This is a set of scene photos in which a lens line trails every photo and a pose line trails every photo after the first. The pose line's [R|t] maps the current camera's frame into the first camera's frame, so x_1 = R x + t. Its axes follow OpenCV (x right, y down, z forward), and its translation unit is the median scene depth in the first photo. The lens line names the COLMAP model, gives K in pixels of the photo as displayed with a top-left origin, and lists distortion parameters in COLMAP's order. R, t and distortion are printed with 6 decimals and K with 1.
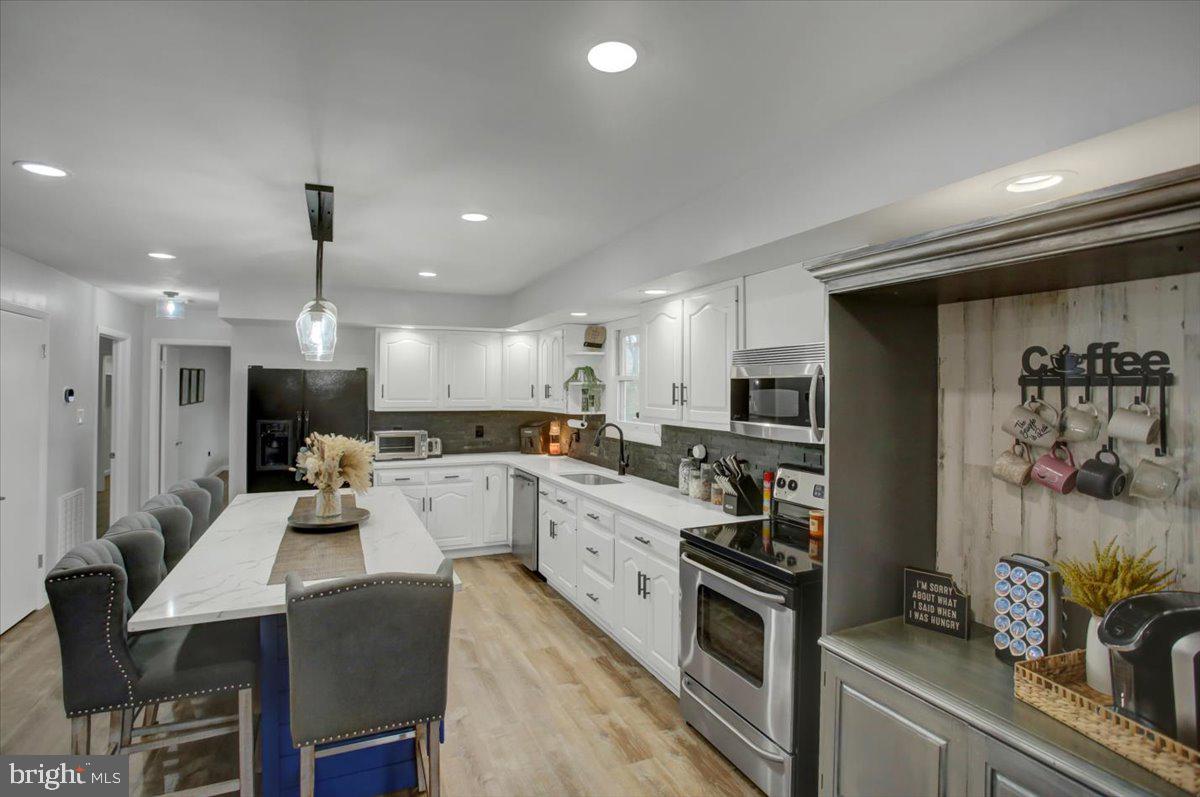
lens RADIAL K [[583.4, 0, 595.8], [0, 583.4, 392.6], [0, 0, 1]] dist [-0.034460, 0.007886]
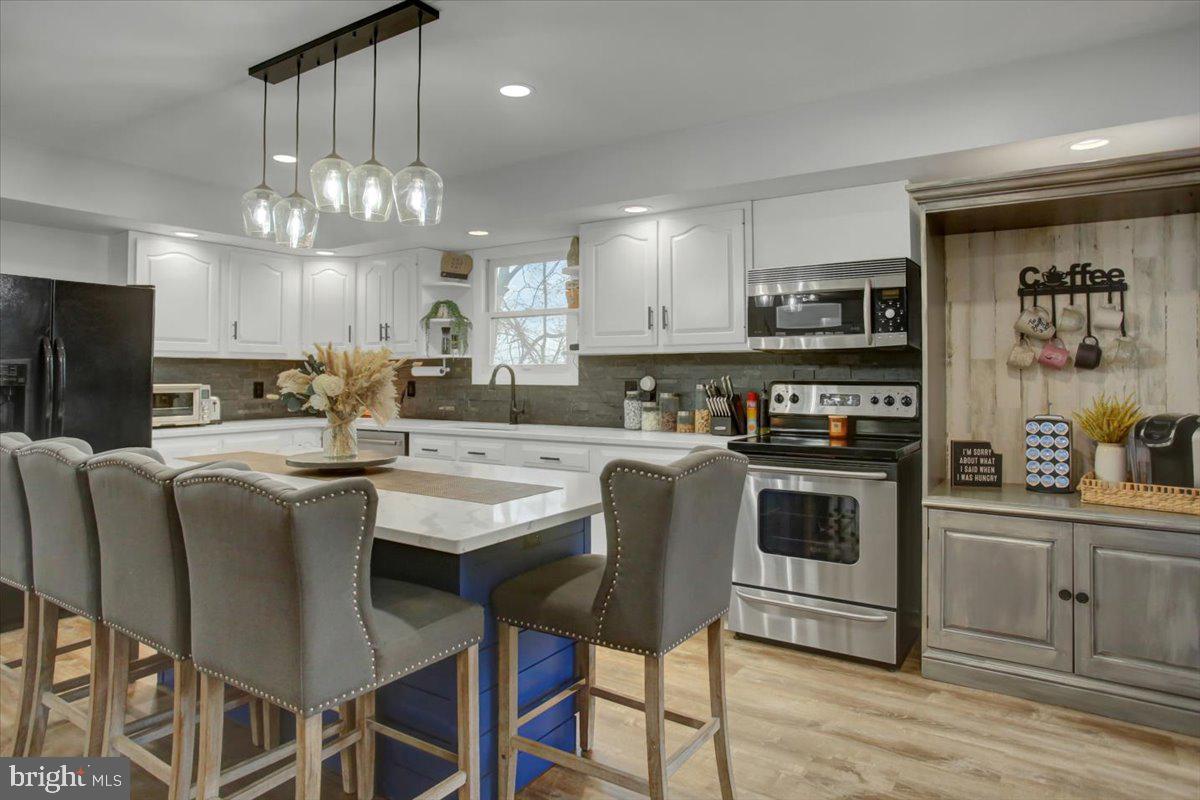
lens RADIAL K [[721.1, 0, 555.7], [0, 721.1, 369.6], [0, 0, 1]] dist [-0.021516, -0.001206]
pose [[0.857727, 0.000306, 0.514105, -1.039506], [0.007417, 0.999888, -0.012969, 0.171162], [-0.514052, 0.014937, 0.857629, 0.116929]]
